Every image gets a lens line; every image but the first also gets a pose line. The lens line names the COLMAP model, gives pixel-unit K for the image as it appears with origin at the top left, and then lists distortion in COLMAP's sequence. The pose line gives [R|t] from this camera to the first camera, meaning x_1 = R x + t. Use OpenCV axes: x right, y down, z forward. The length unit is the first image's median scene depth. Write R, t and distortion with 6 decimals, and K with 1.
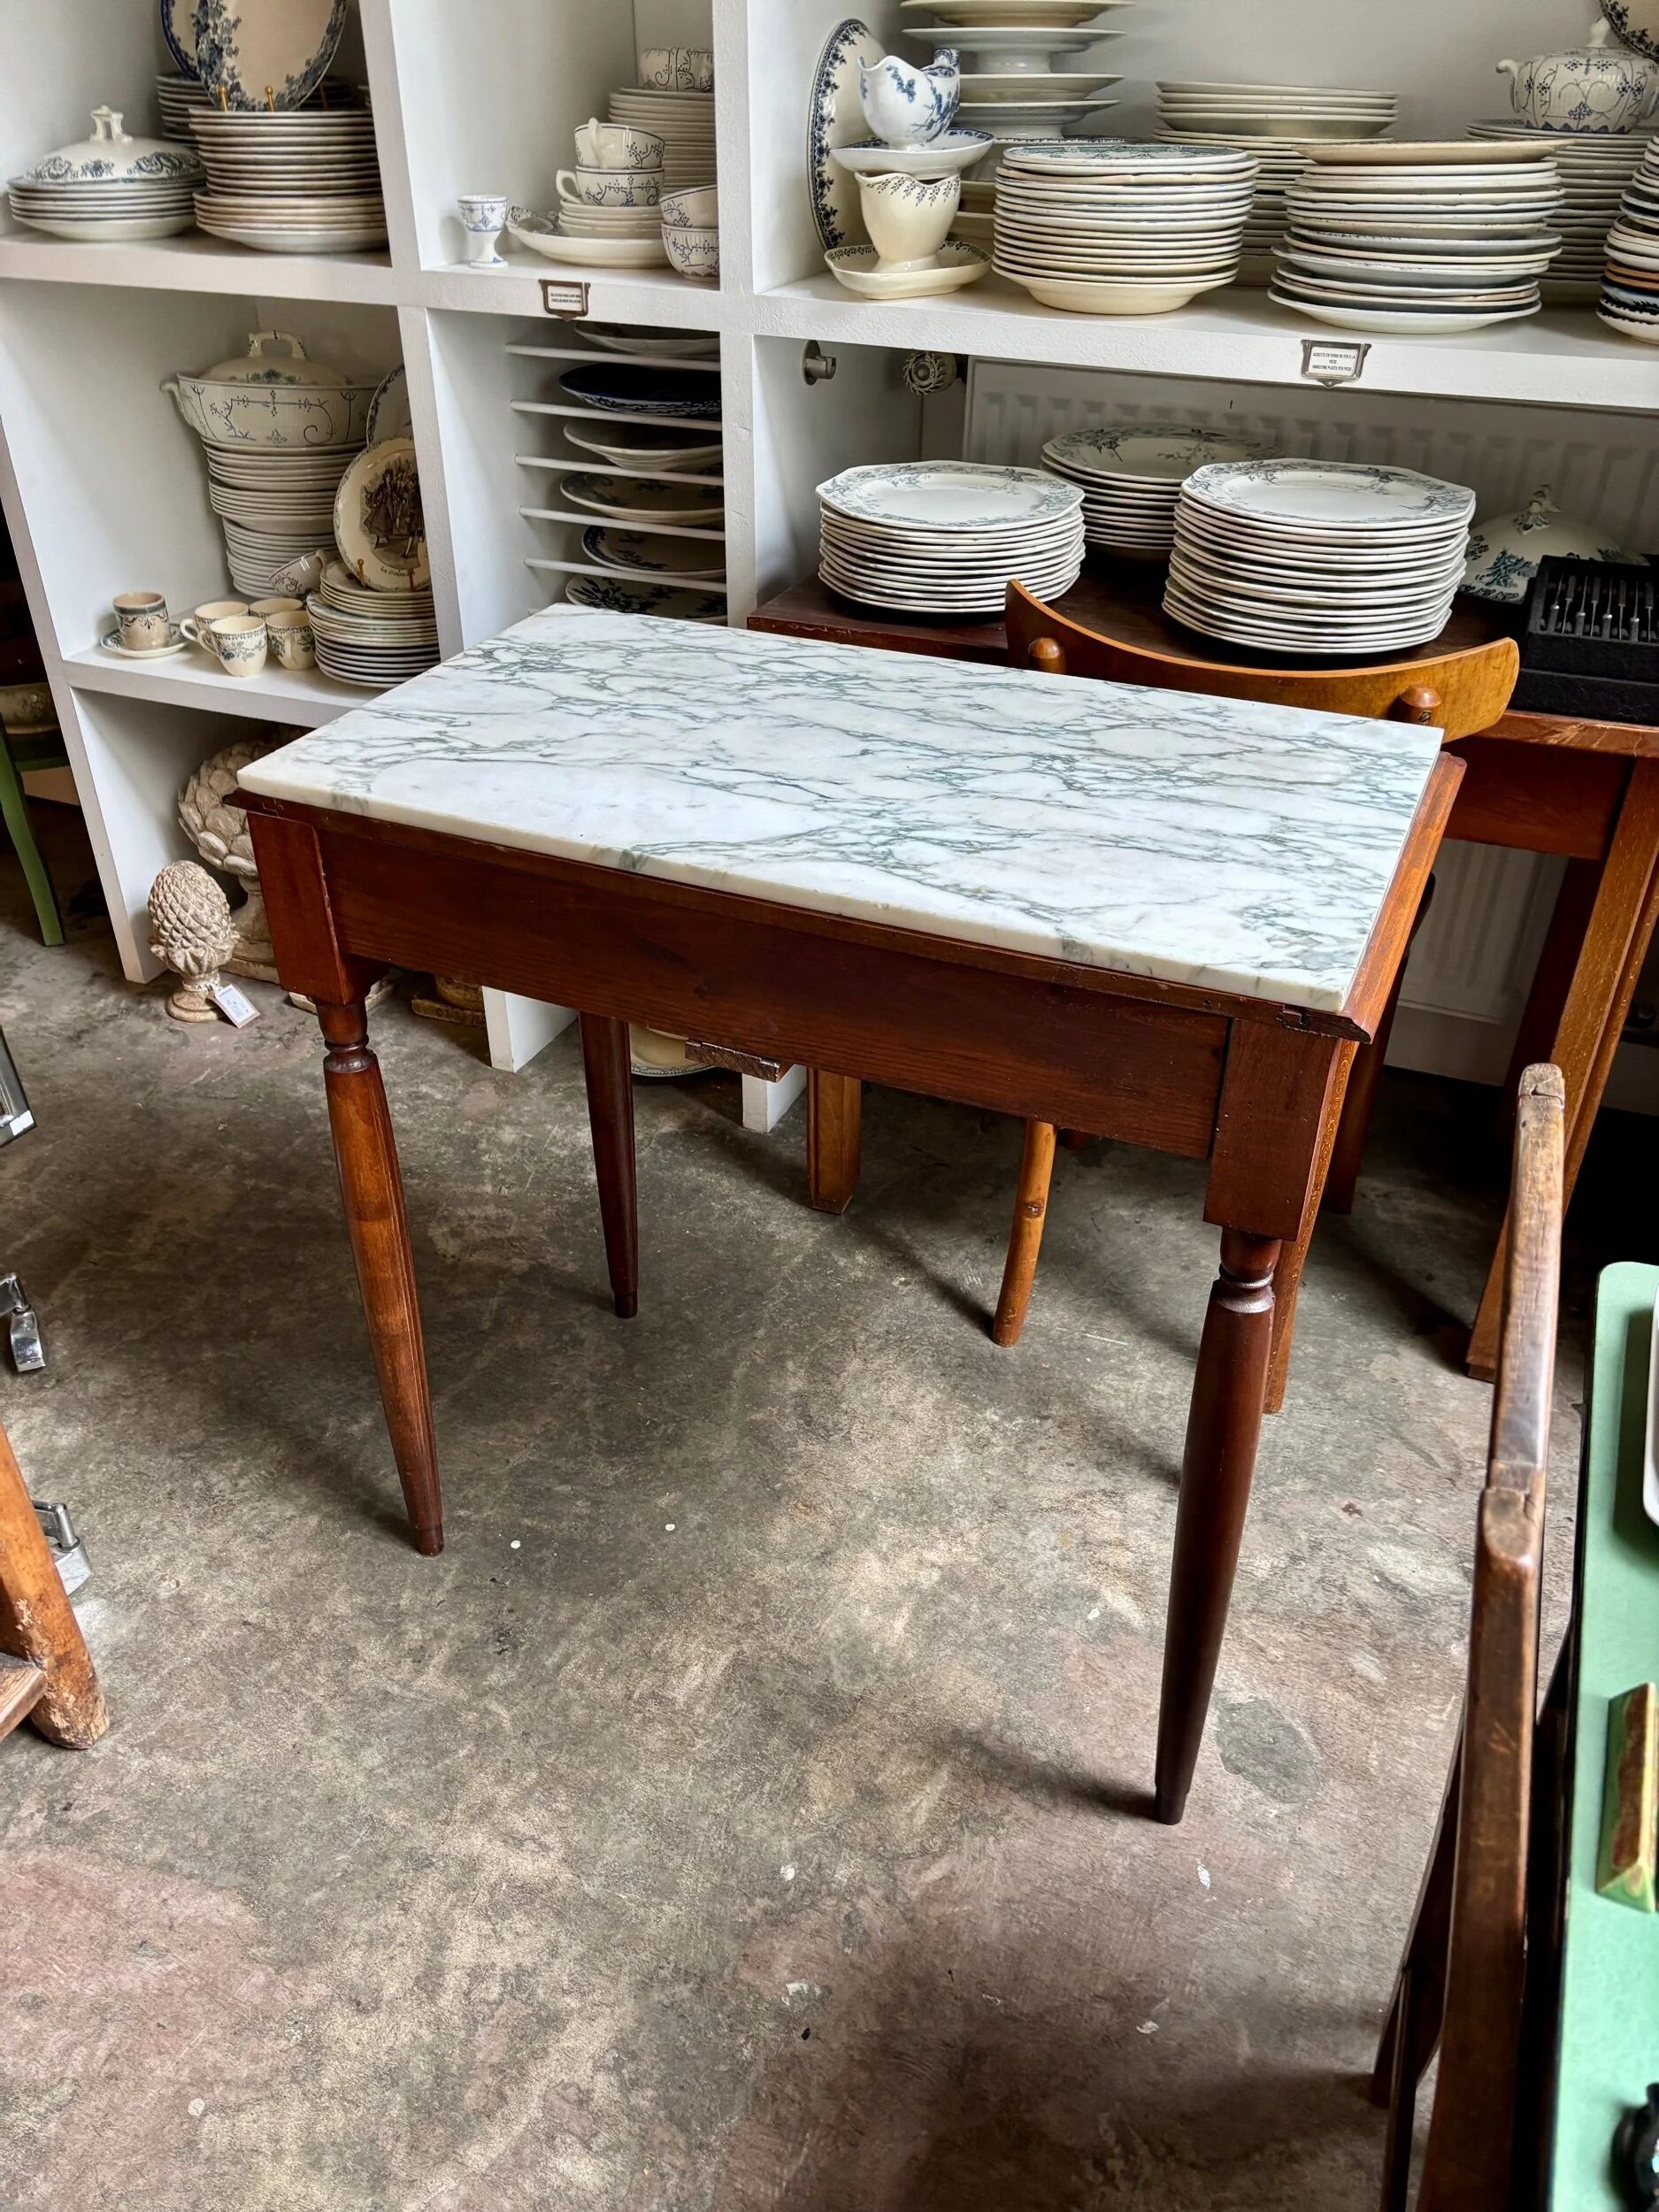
lens RADIAL K [[1681.8, 0, 819.9], [0, 1681.8, 1117.4], [0, 0, 1]] dist [0.024651, -0.025391]
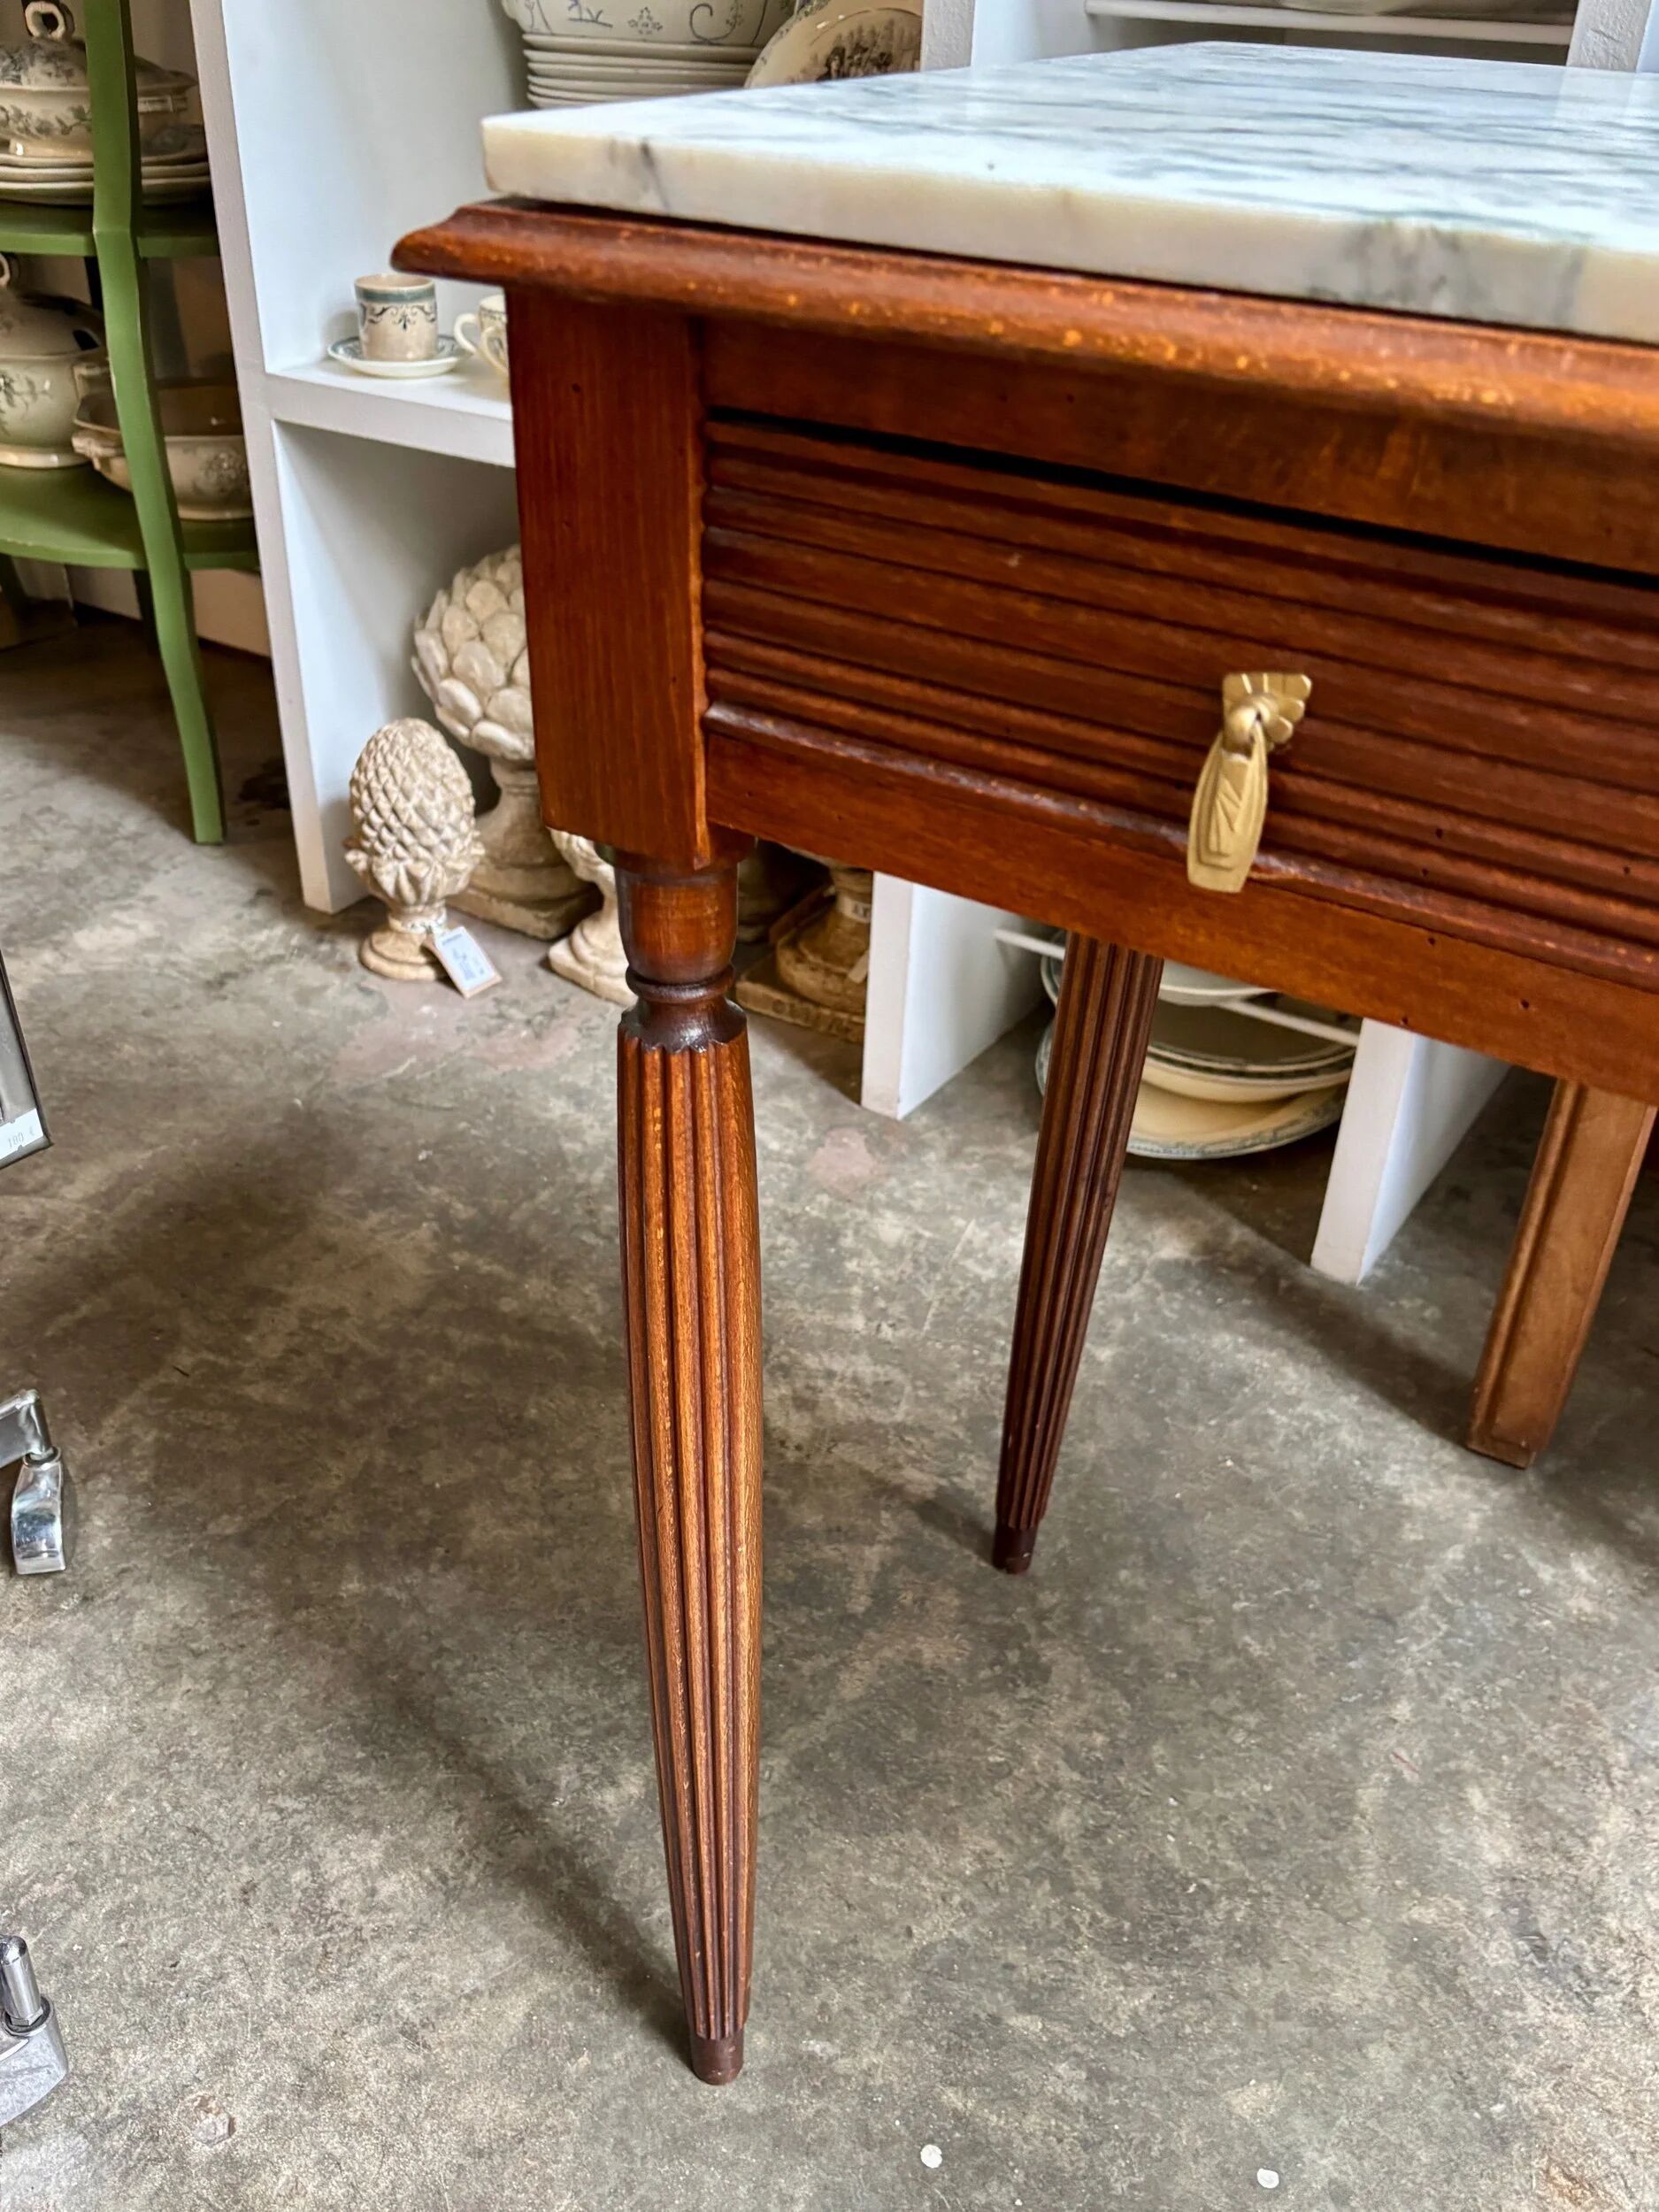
lens RADIAL K [[1919.1, 0, 769.4], [0, 1919.1, 1171.4], [0, 0, 1]] dist [0.039903, -0.040101]
pose [[0.981066, 0.122330, -0.150147, -0.175998], [-0.122157, 0.992456, 0.010411, -0.015016], [0.150288, 0.008127, 0.988609, 0.463783]]
